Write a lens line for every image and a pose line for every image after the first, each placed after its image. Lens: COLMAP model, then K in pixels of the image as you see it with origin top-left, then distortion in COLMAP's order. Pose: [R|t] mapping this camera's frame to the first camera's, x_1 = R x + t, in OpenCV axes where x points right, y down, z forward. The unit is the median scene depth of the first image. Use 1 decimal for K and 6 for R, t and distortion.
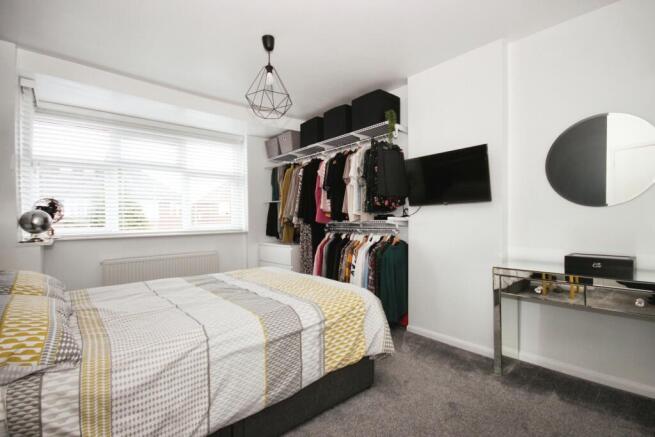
lens RADIAL K [[306.8, 0, 332.1], [0, 306.8, 216.2], [0, 0, 1]] dist [0.000040, -0.000502]
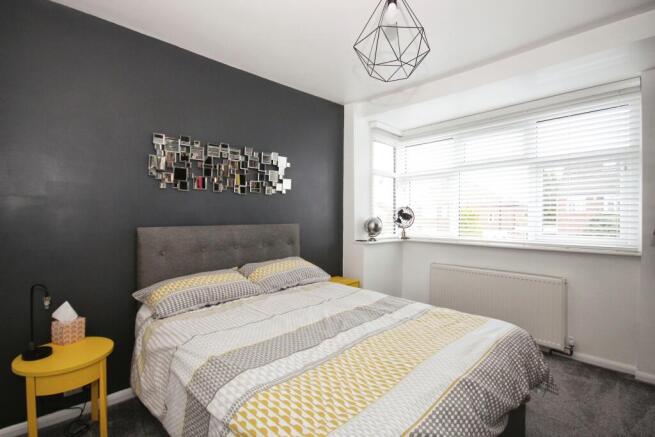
lens RADIAL K [[306.8, 0, 332.1], [0, 306.8, 216.2], [0, 0, 1]] dist [0.000040, -0.000502]
pose [[0.060800, 0.004676, -0.998139, 0.282443], [0.000668, 0.999989, 0.004725, -0.024670], [0.998150, -0.000955, 0.060796, 0.583043]]
